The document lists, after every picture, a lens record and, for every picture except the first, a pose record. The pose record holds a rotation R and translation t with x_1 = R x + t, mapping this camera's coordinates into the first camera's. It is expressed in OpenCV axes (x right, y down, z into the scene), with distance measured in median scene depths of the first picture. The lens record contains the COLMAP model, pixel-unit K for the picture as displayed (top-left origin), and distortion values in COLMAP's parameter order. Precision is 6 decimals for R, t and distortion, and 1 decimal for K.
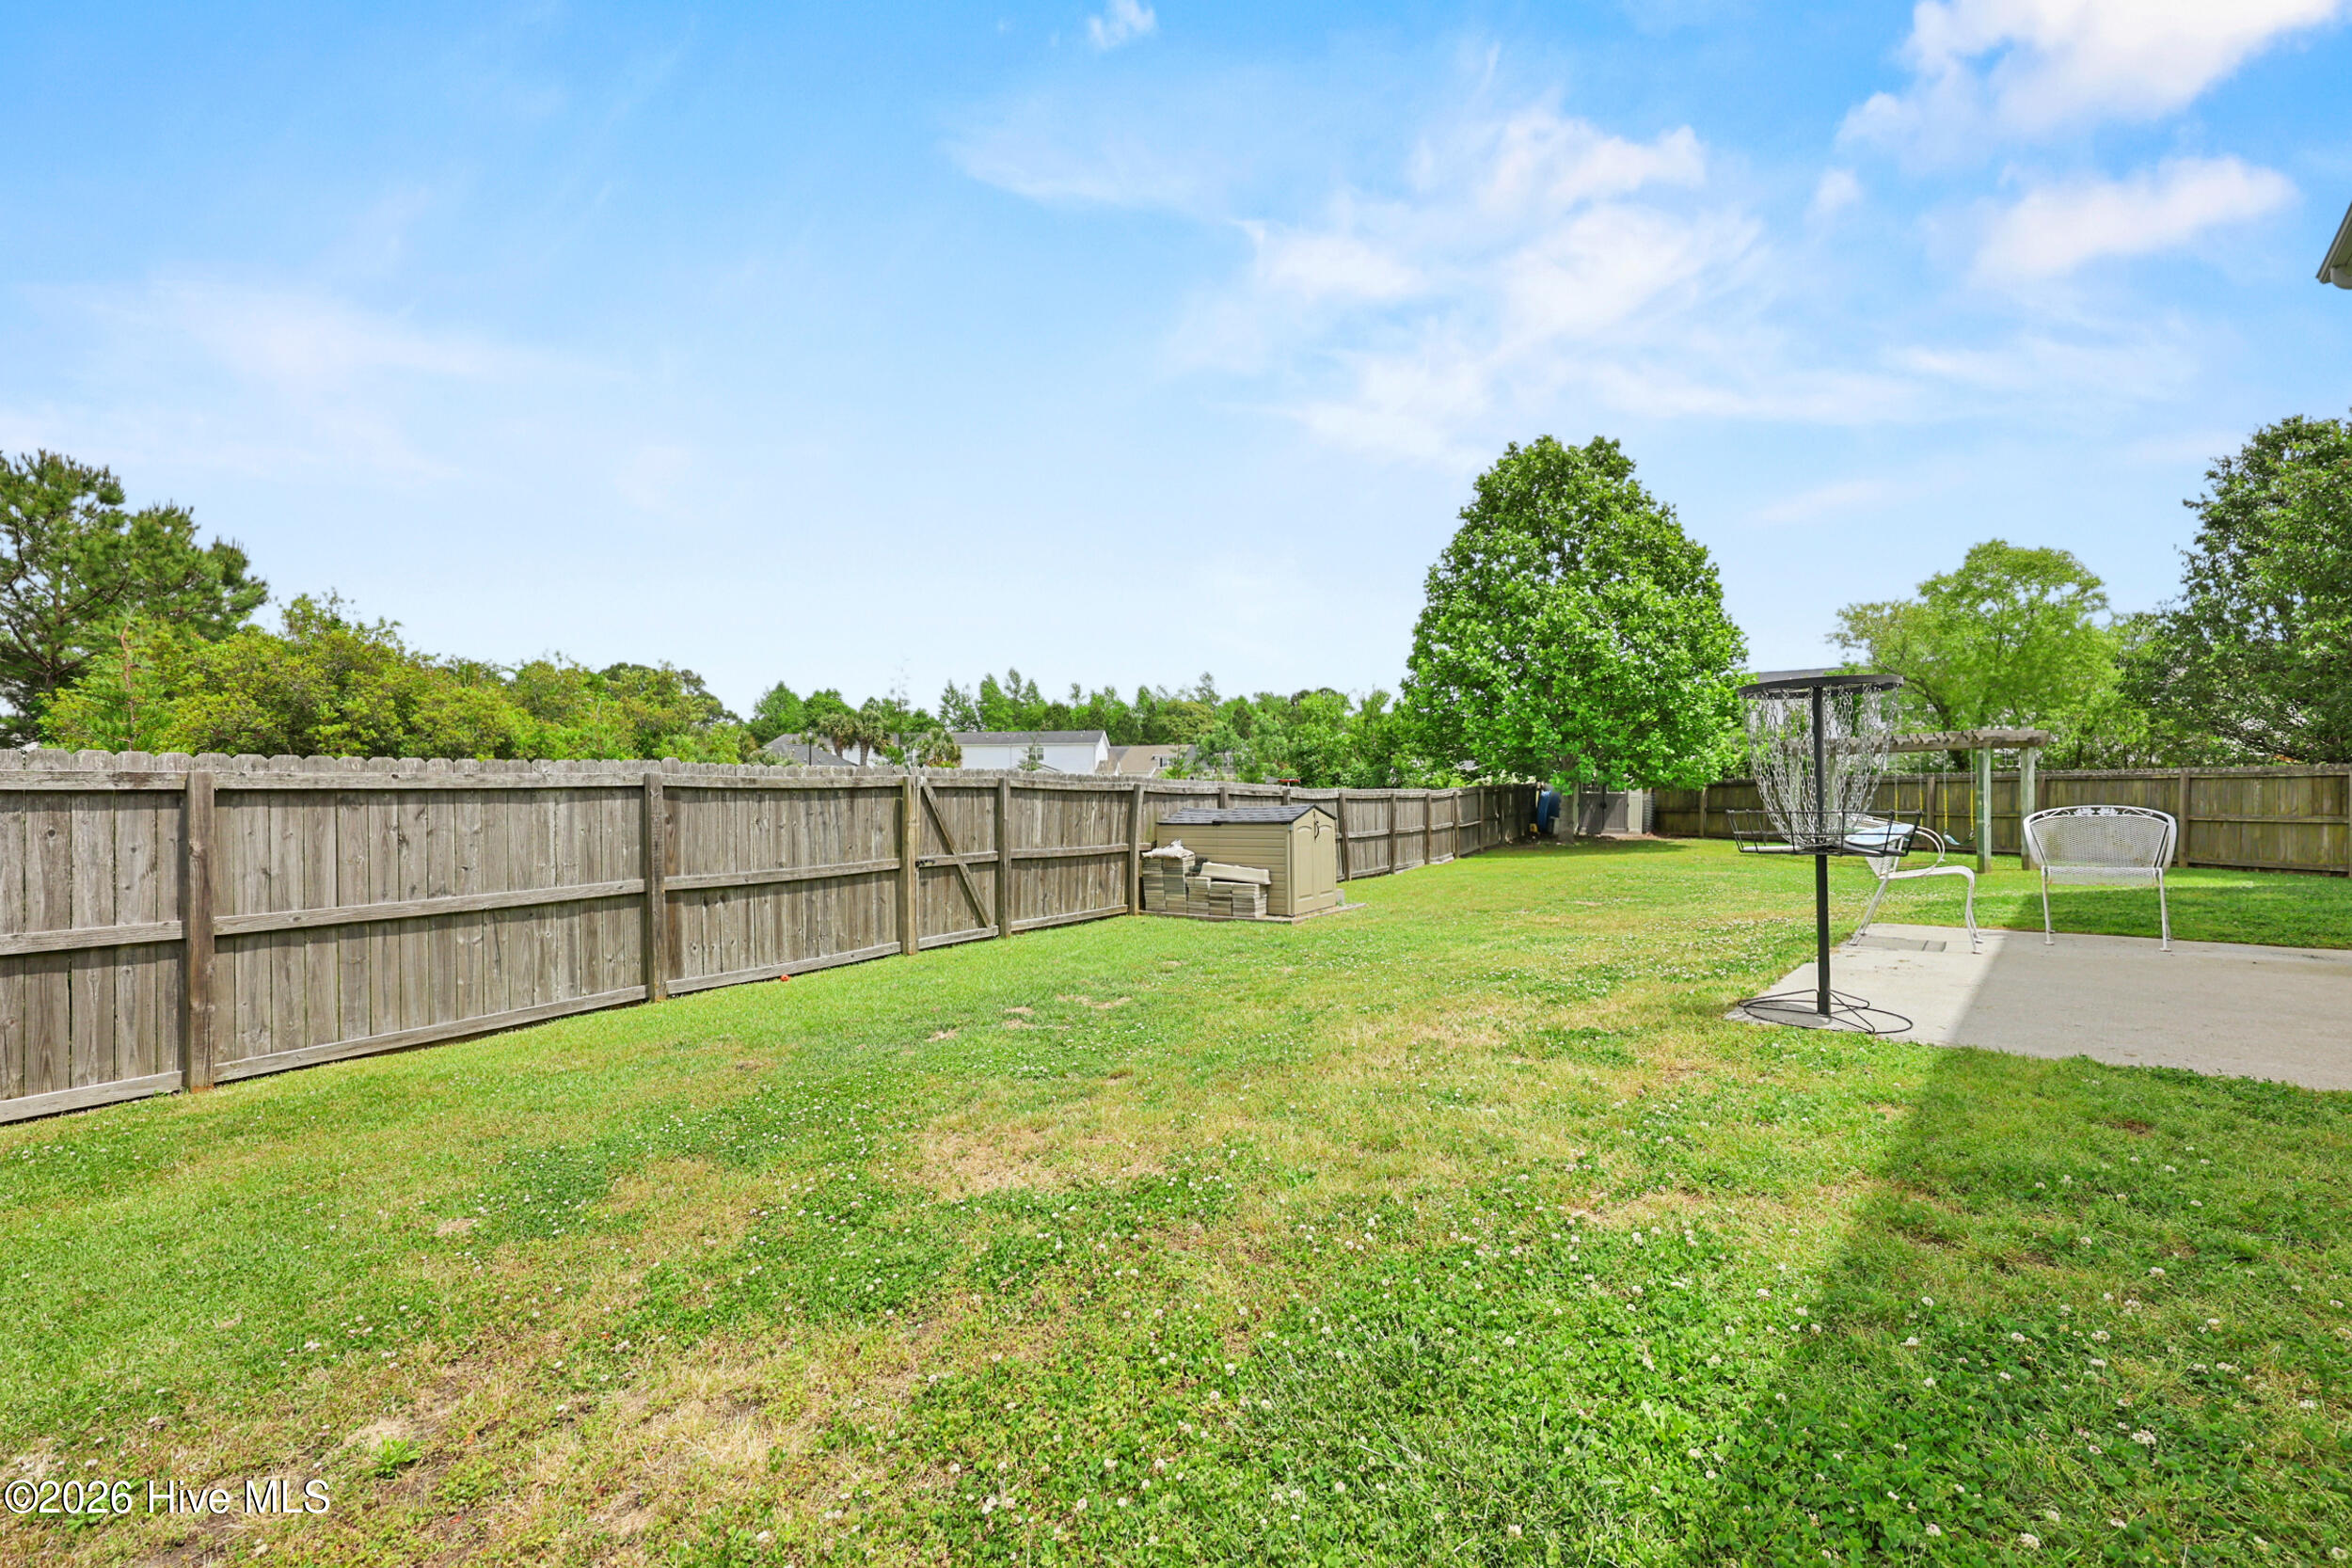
lens RADIAL K [[969.0, 0, 1066.6], [0, 969.0, 787.8], [0, 0, 1]] dist [0.001947, -0.000857]
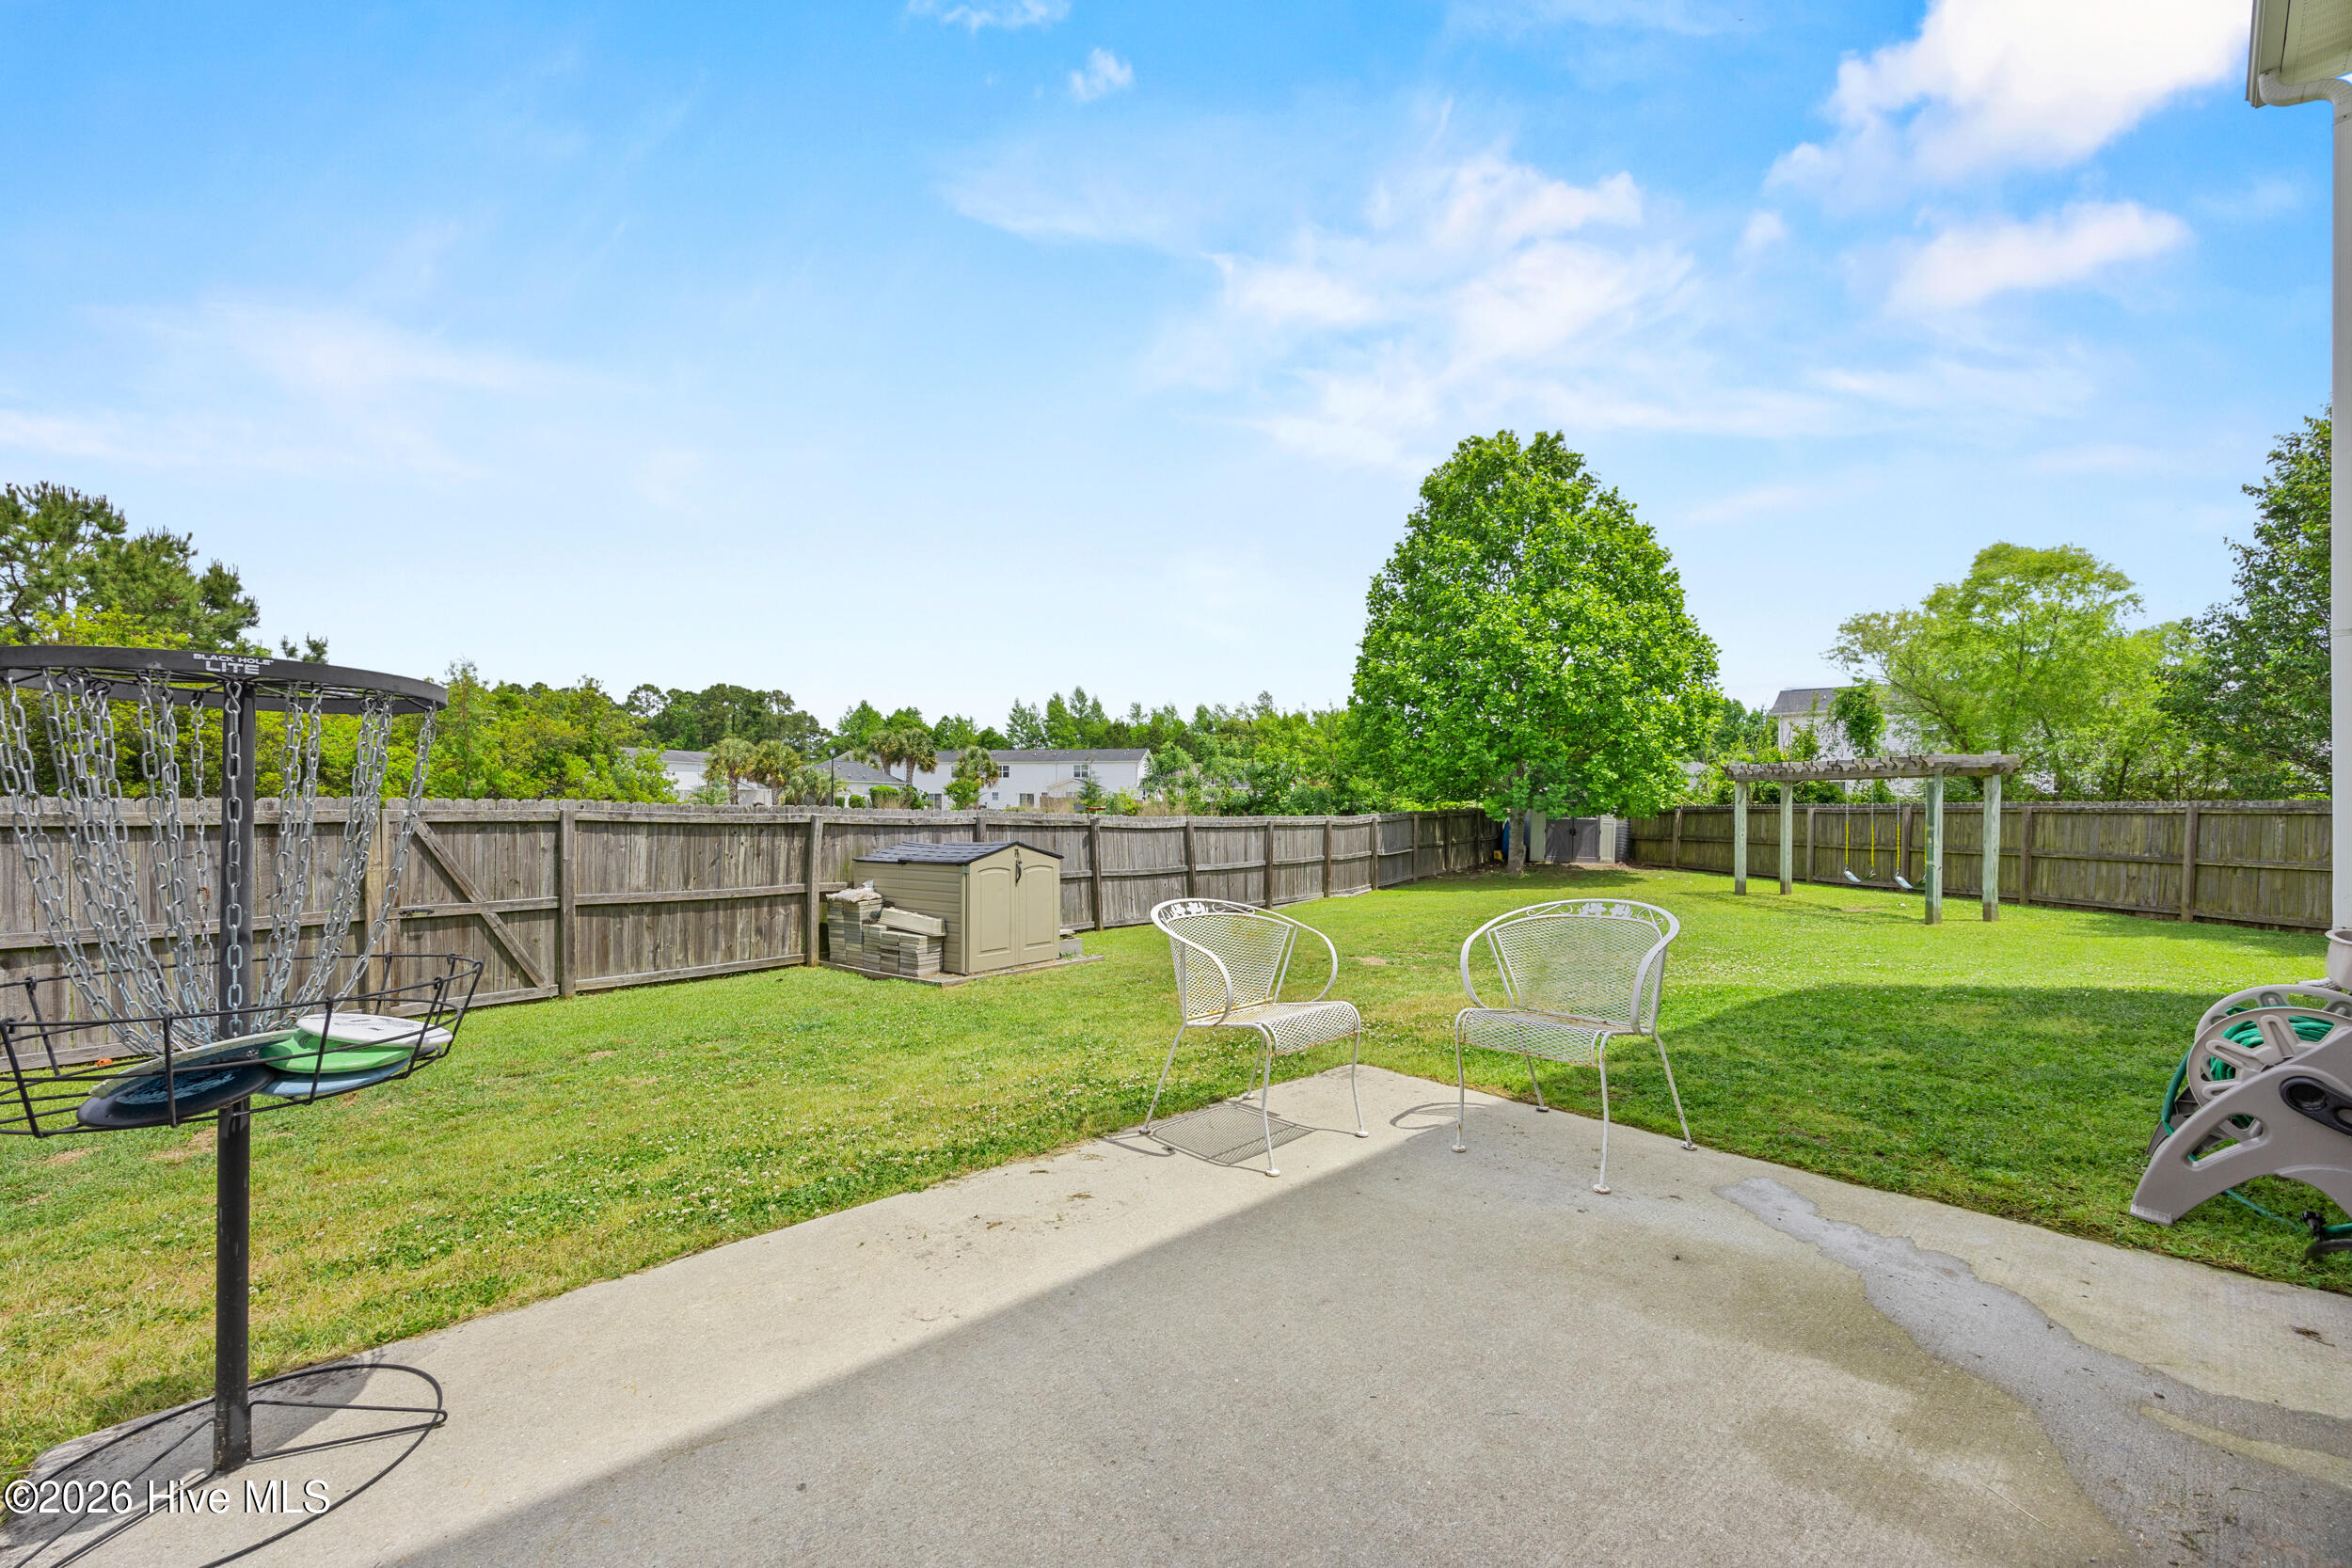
lens RADIAL K [[911.5, 0, 1093.8], [0, 911.5, 811.8], [0, 0, 1]] dist [-0.000540, 0.001613]
pose [[0.996848, 0.008906, -0.078833, 0.195834], [-0.007998, 0.999898, 0.011820, -0.009577], [0.078930, -0.011152, 0.996818, 0.103672]]
